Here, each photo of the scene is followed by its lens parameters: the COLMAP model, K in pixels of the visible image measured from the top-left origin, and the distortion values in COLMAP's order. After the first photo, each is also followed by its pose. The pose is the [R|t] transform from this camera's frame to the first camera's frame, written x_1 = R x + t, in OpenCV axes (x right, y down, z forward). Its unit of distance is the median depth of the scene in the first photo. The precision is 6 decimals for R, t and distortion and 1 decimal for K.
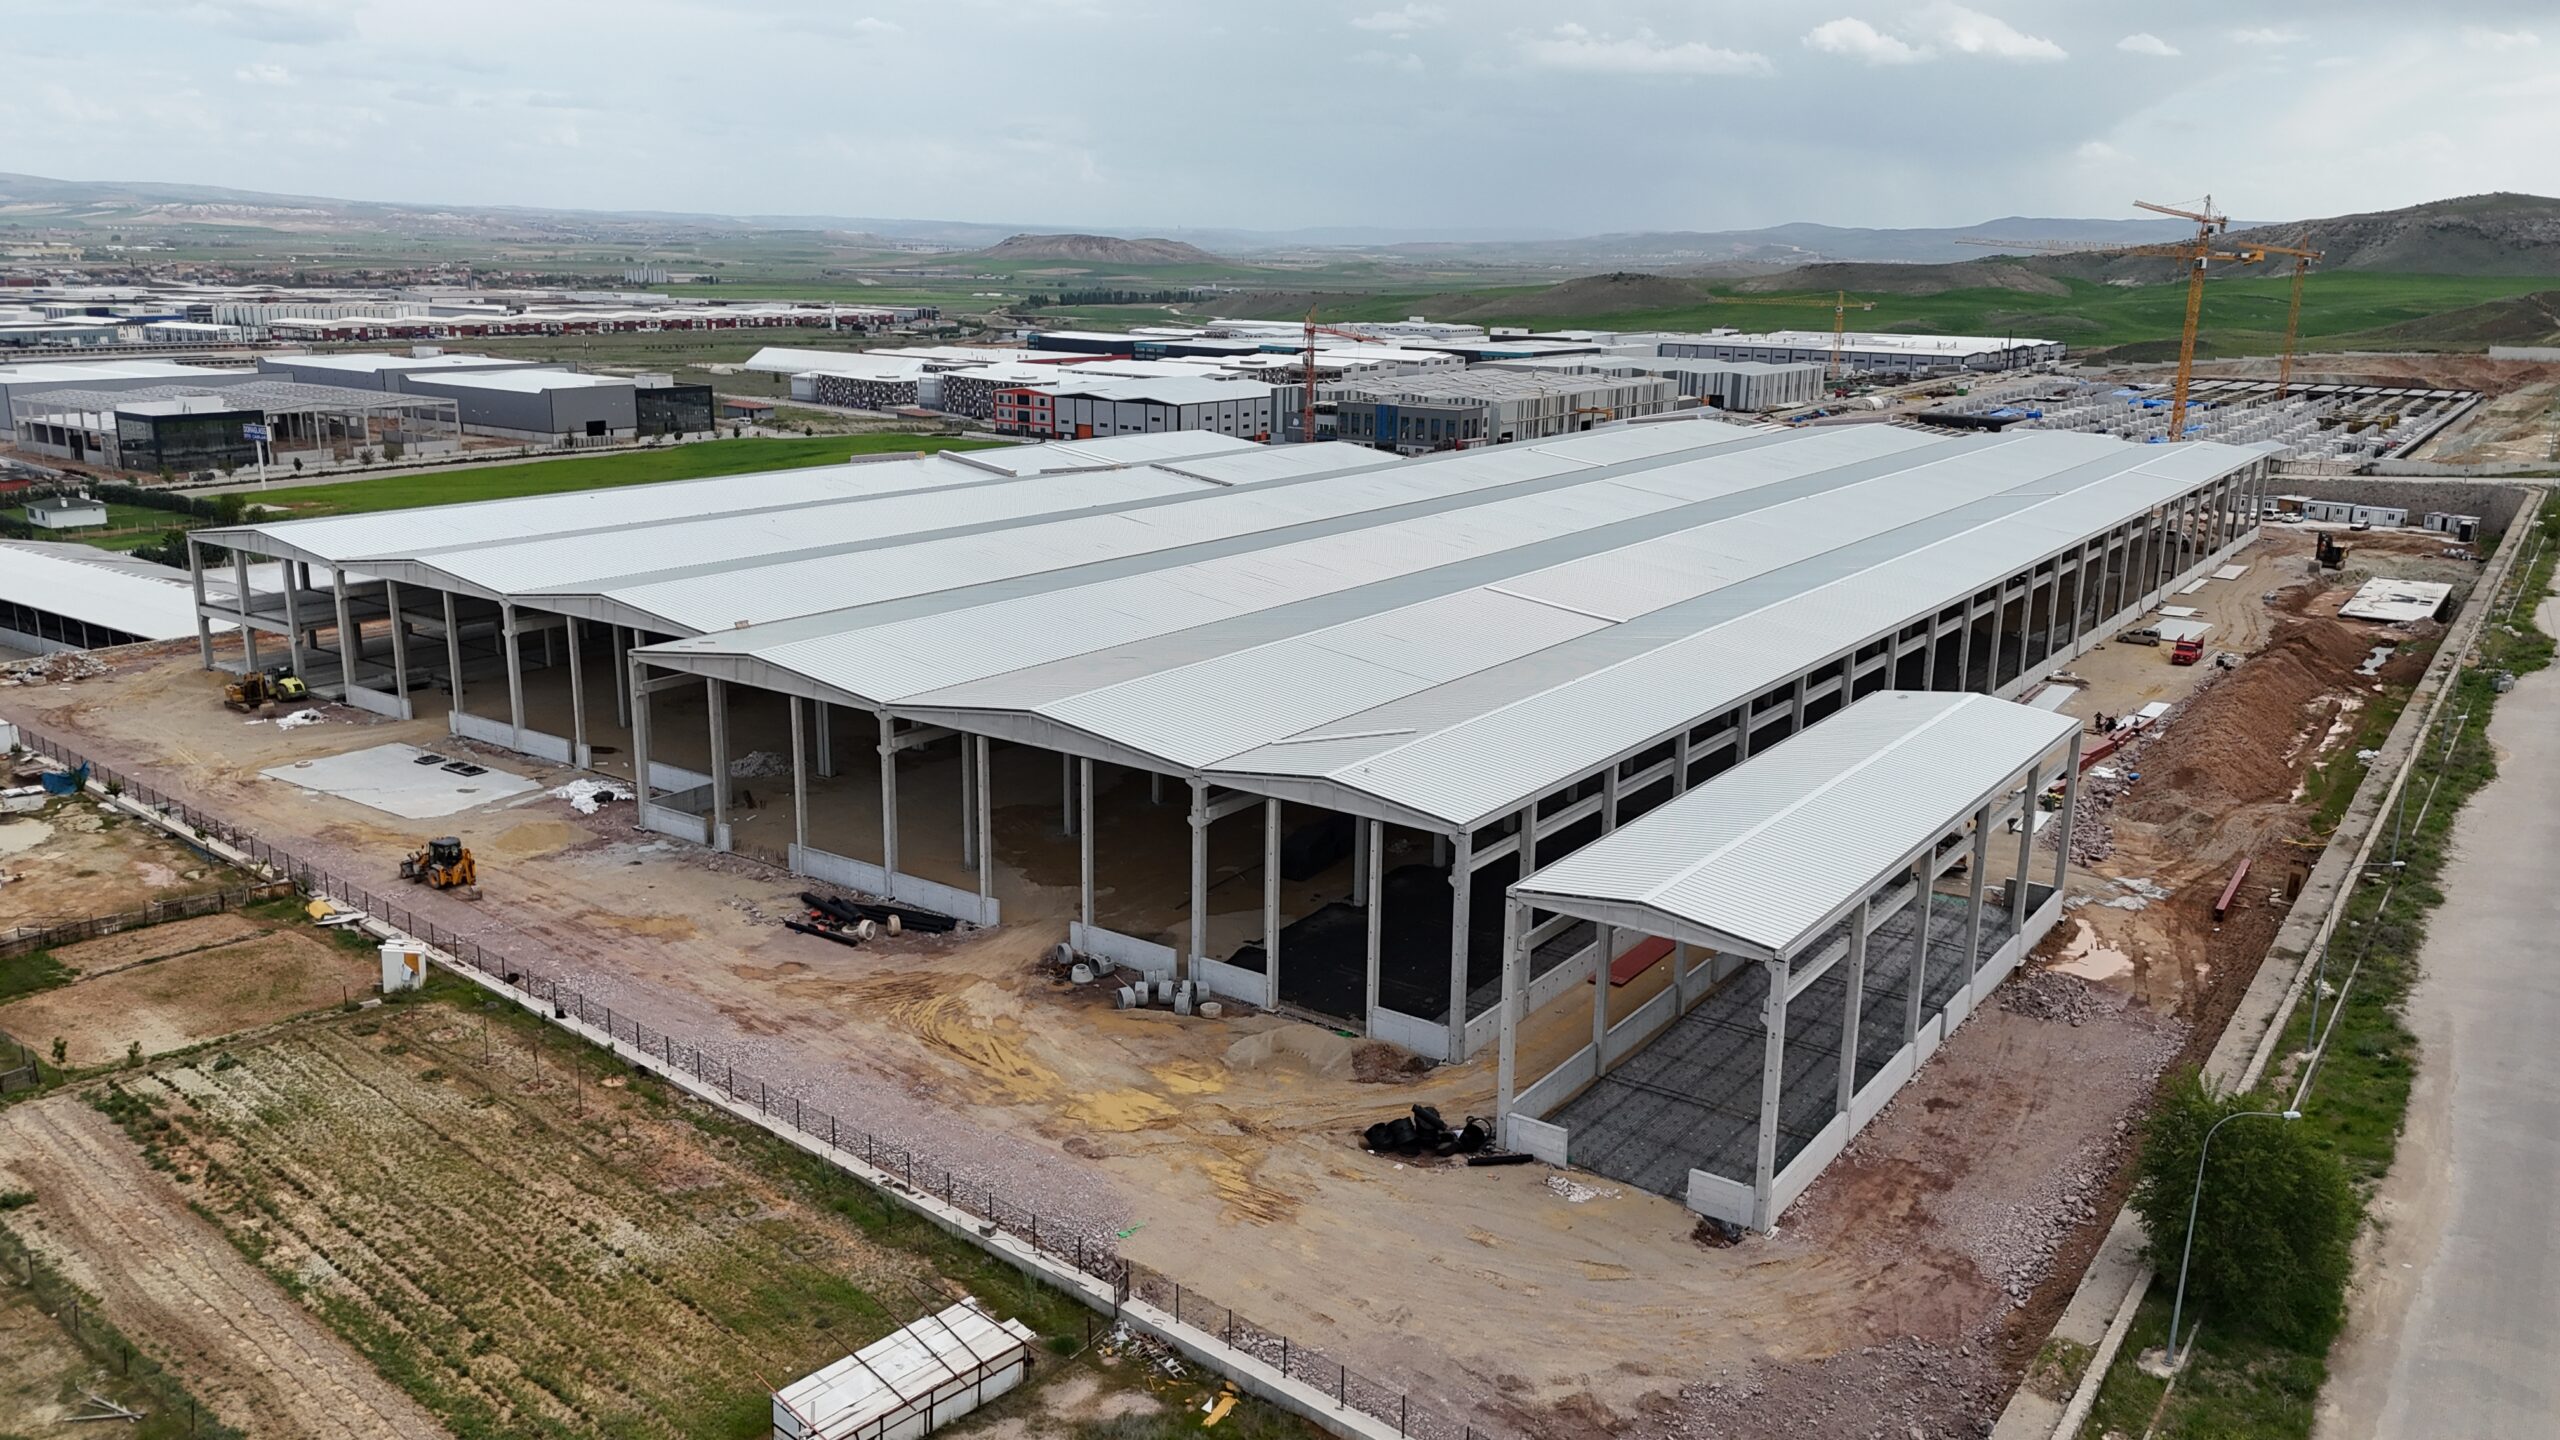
lens RADIAL K [[1883.0, 0, 1280.2], [0, 1883.0, 719.2], [0, 0, 1]] dist [0.060507, -0.052857]
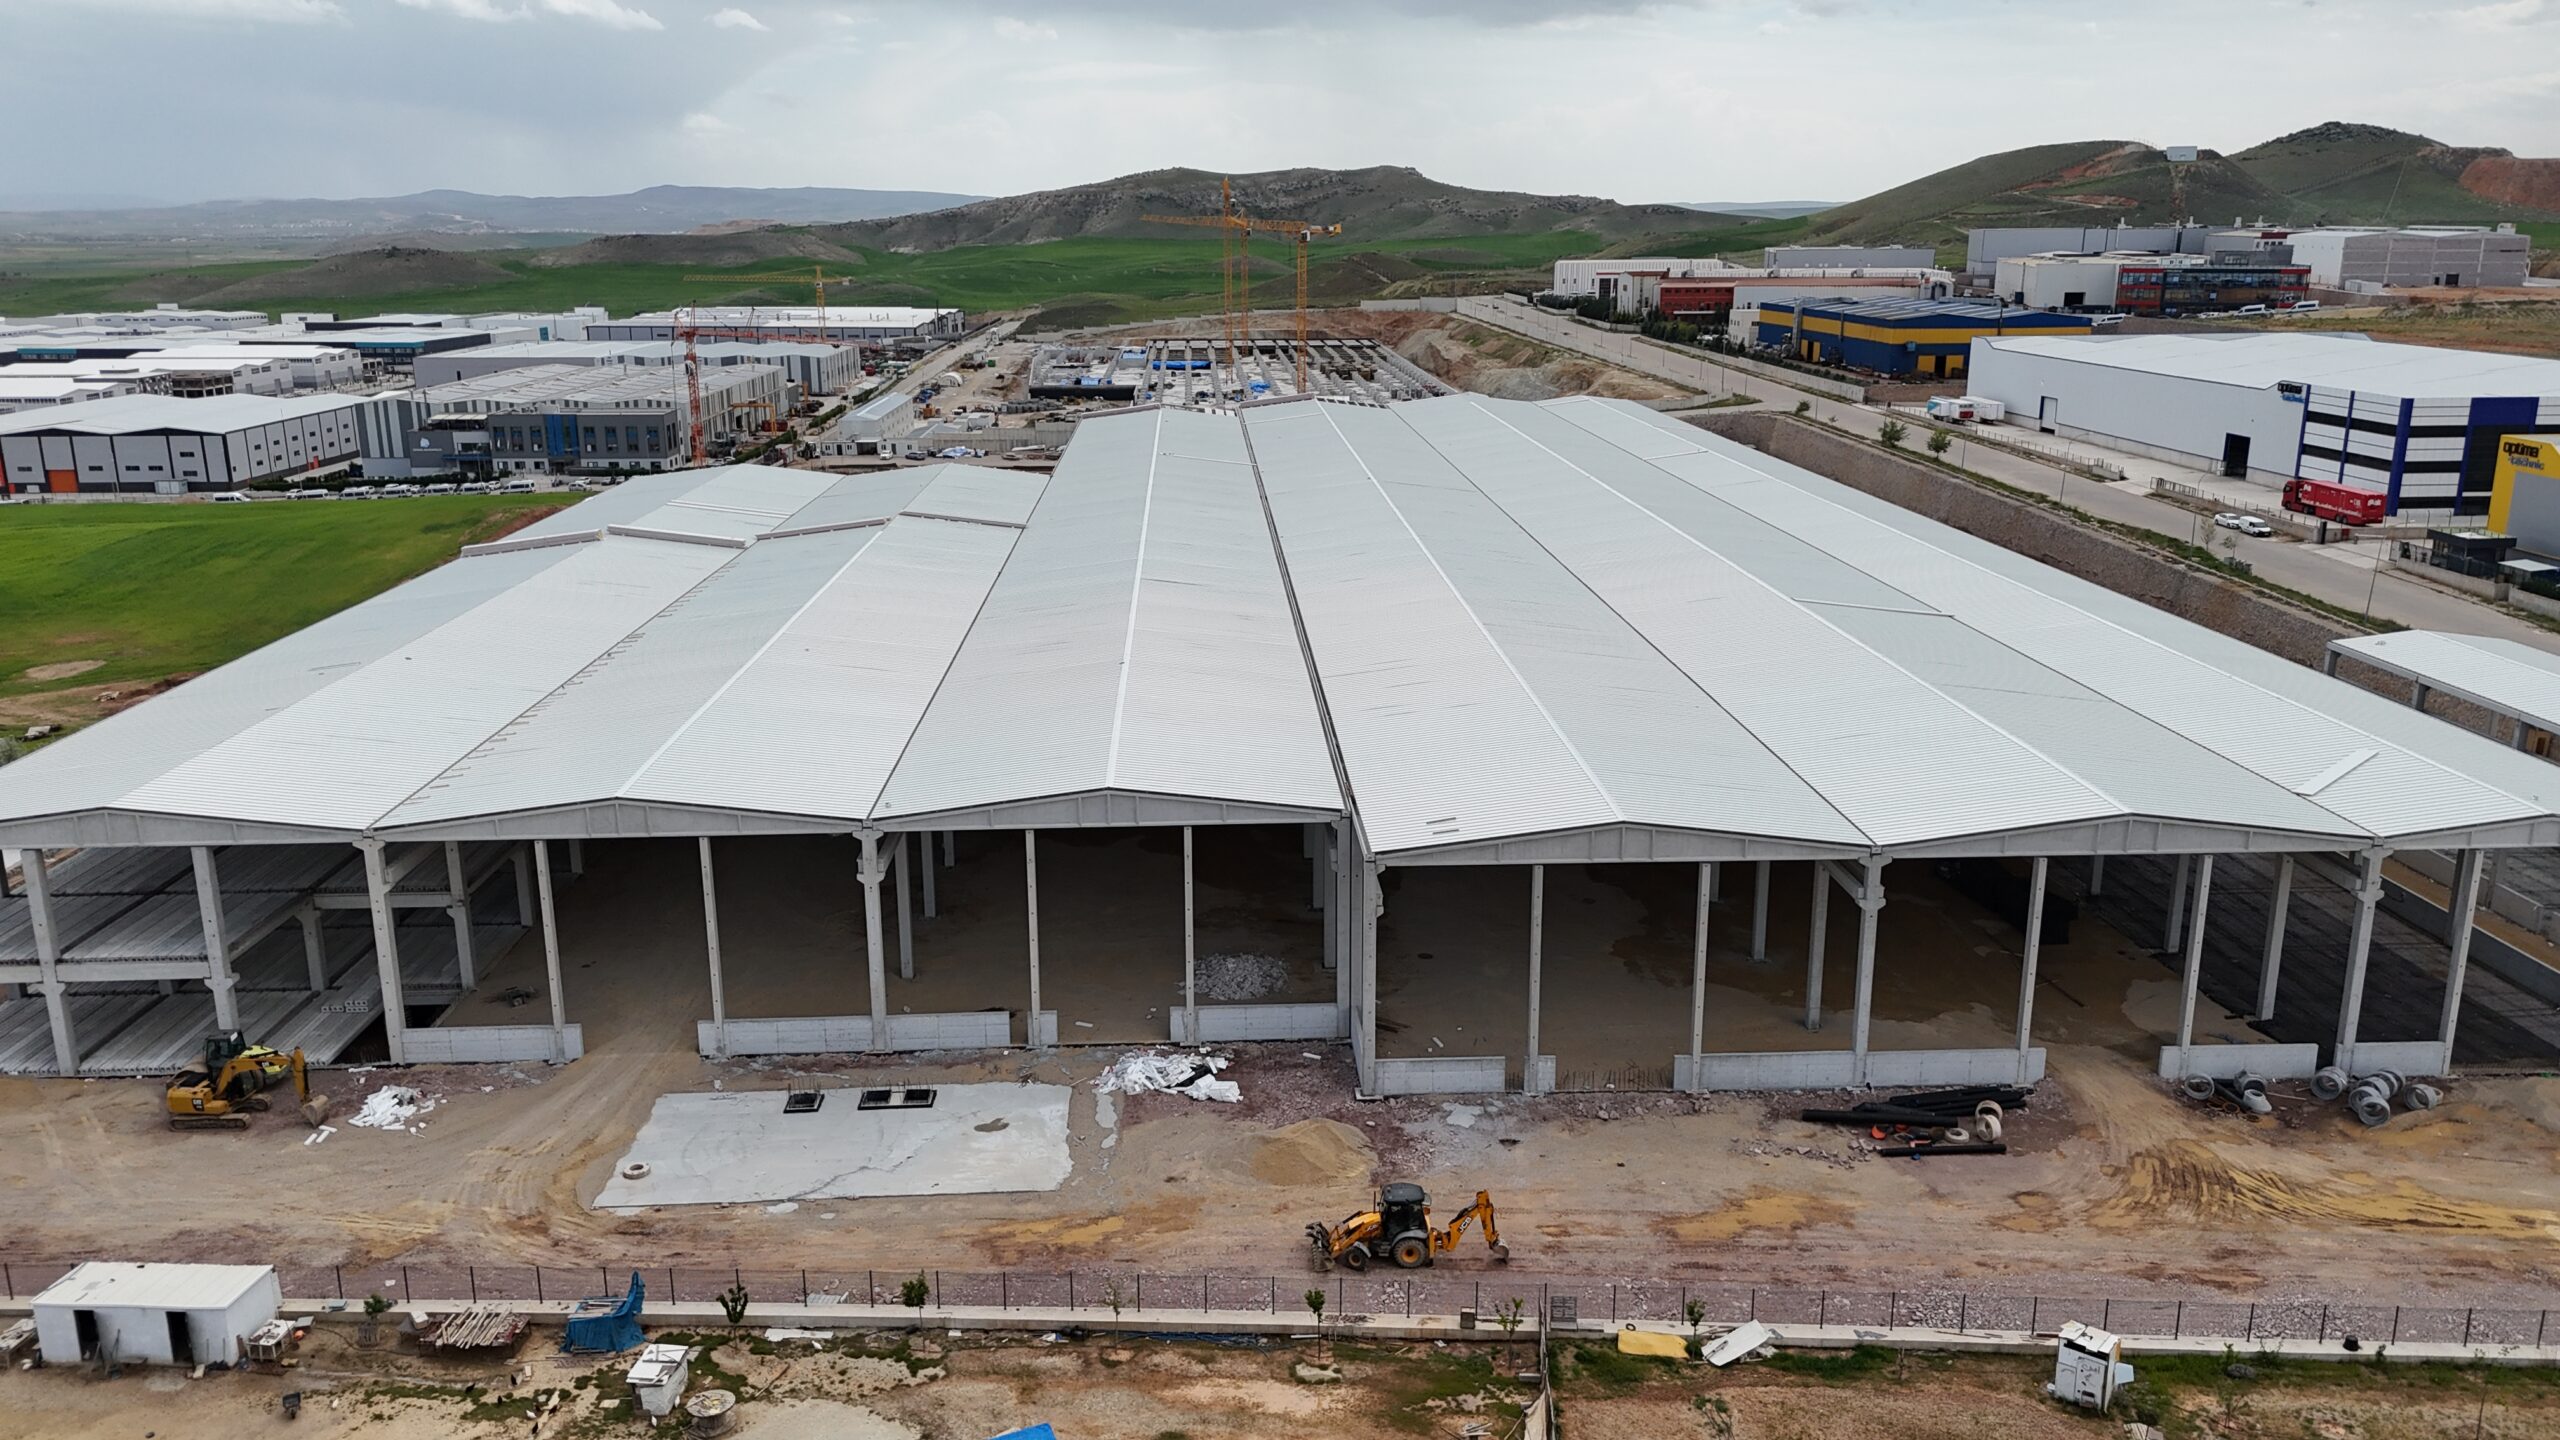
lens RADIAL K [[1883.0, 0, 1282.9], [0, 1883.0, 728.6], [0, 0, 1]] dist [0.060507, -0.052857]
pose [[0.786103, -0.174725, 0.592885, -0.685163], [0.162395, 0.983899, 0.074639, -0.123101], [-0.596380, 0.037607, 0.801821, 0.407799]]
